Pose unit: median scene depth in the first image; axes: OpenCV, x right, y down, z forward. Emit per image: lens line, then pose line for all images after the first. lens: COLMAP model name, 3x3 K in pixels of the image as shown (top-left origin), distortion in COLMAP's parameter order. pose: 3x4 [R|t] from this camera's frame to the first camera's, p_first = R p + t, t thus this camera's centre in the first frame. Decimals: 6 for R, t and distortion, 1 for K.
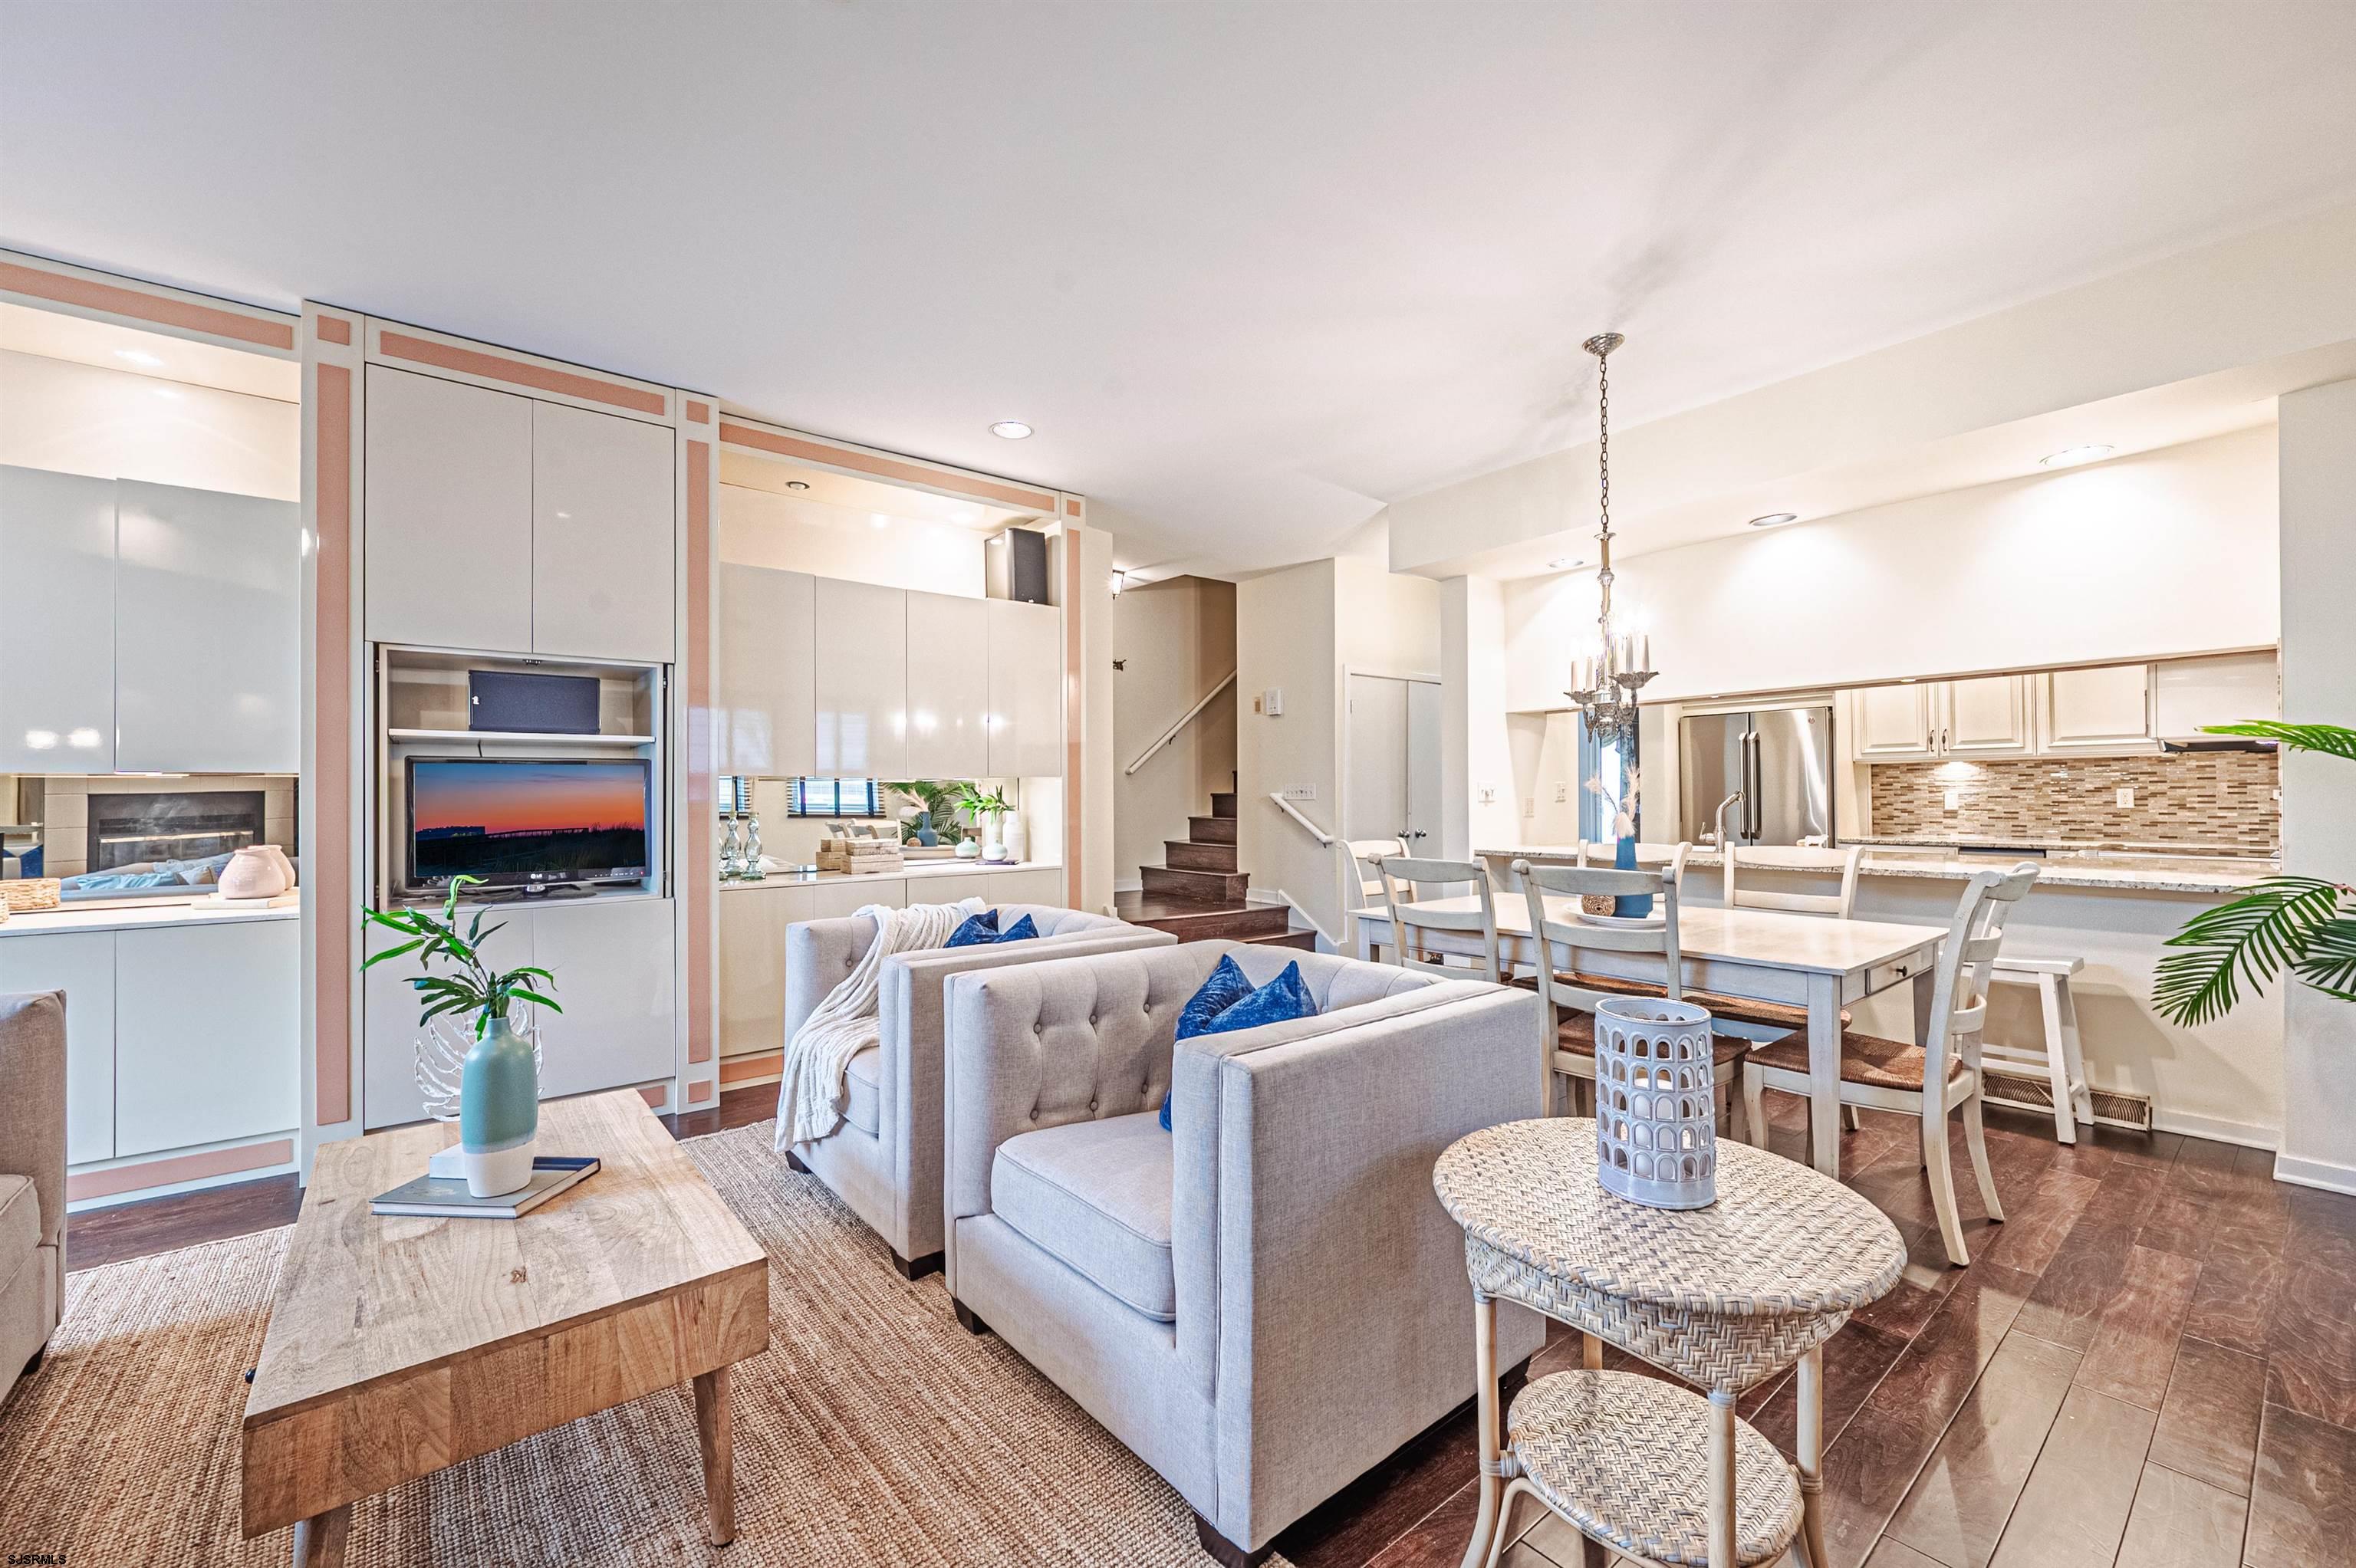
lens RADIAL K [[930.5, 0, 1174.3], [0, 930.5, 789.3], [0, 0, 1]] dist [-0.002267, -0.000007]
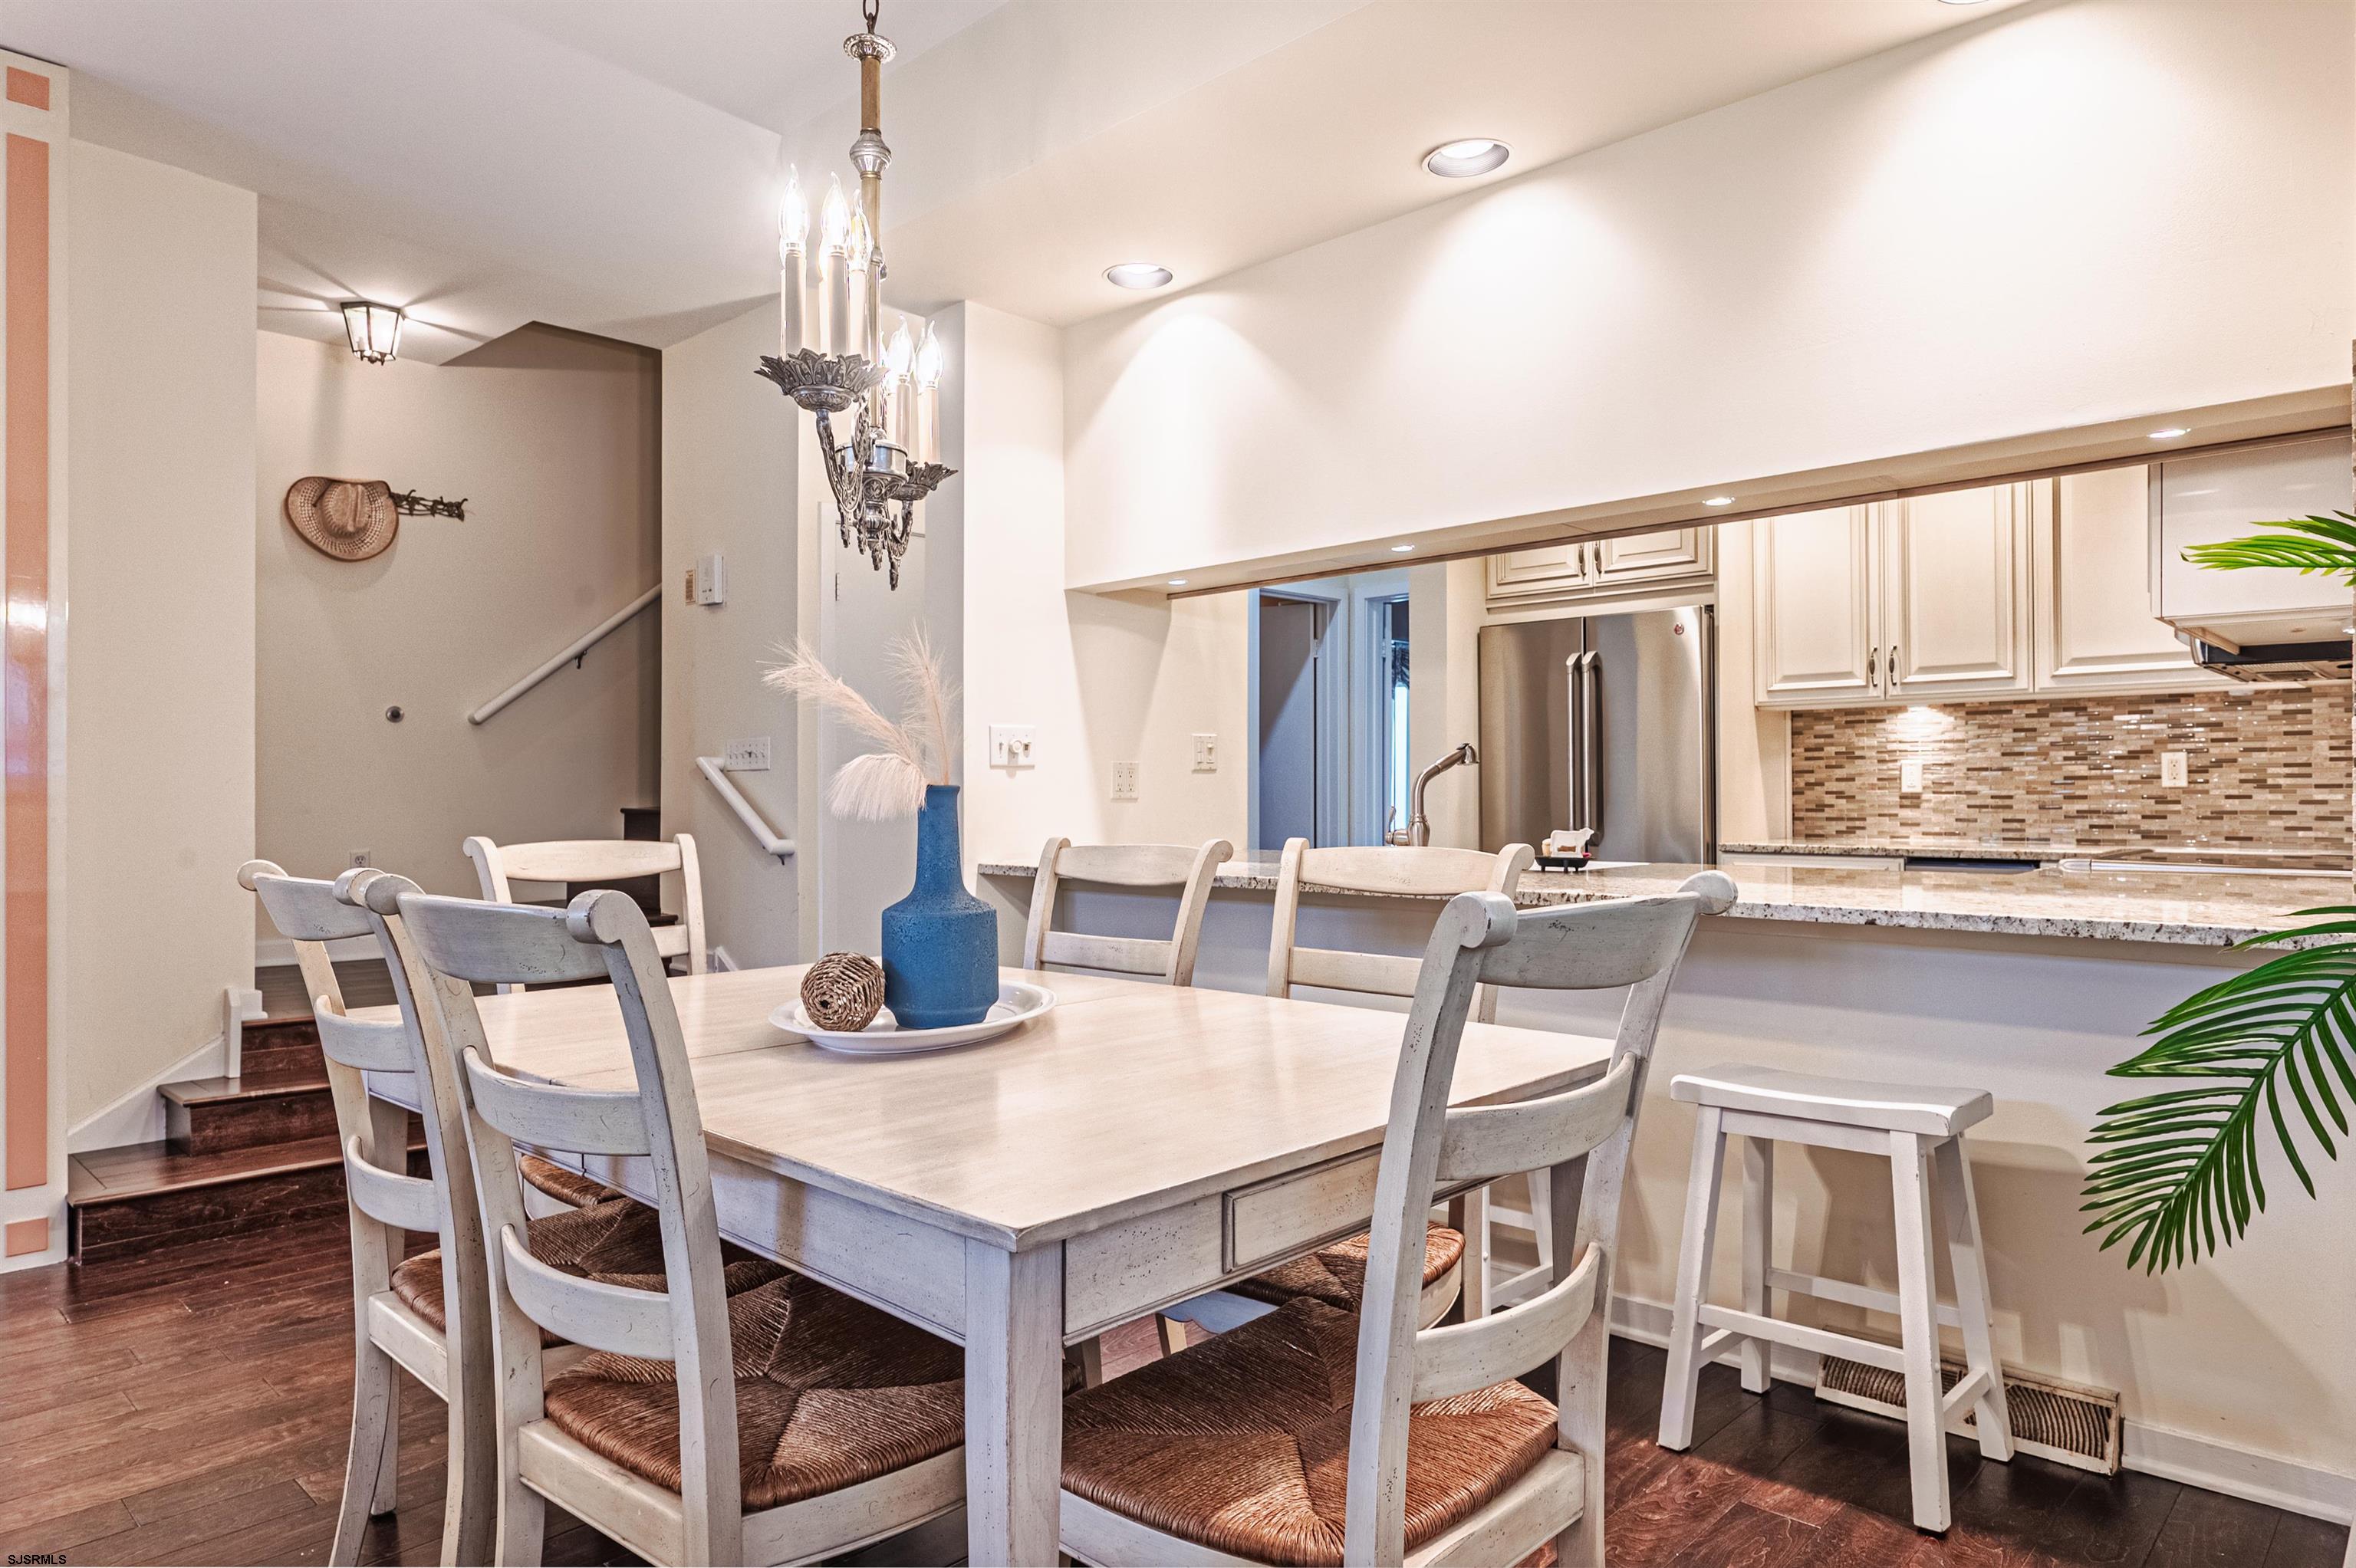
lens RADIAL K [[1432.7, 0, 1169.5], [0, 1432.7, 793.6], [0, 0, 1]] dist [-0.000006, -0.001885]
pose [[0.989692, 0.003617, 0.143164, 0.319180], [-0.004424, 0.999976, 0.005318, 0.023820], [-0.143141, -0.005896, 0.989685, 0.245126]]
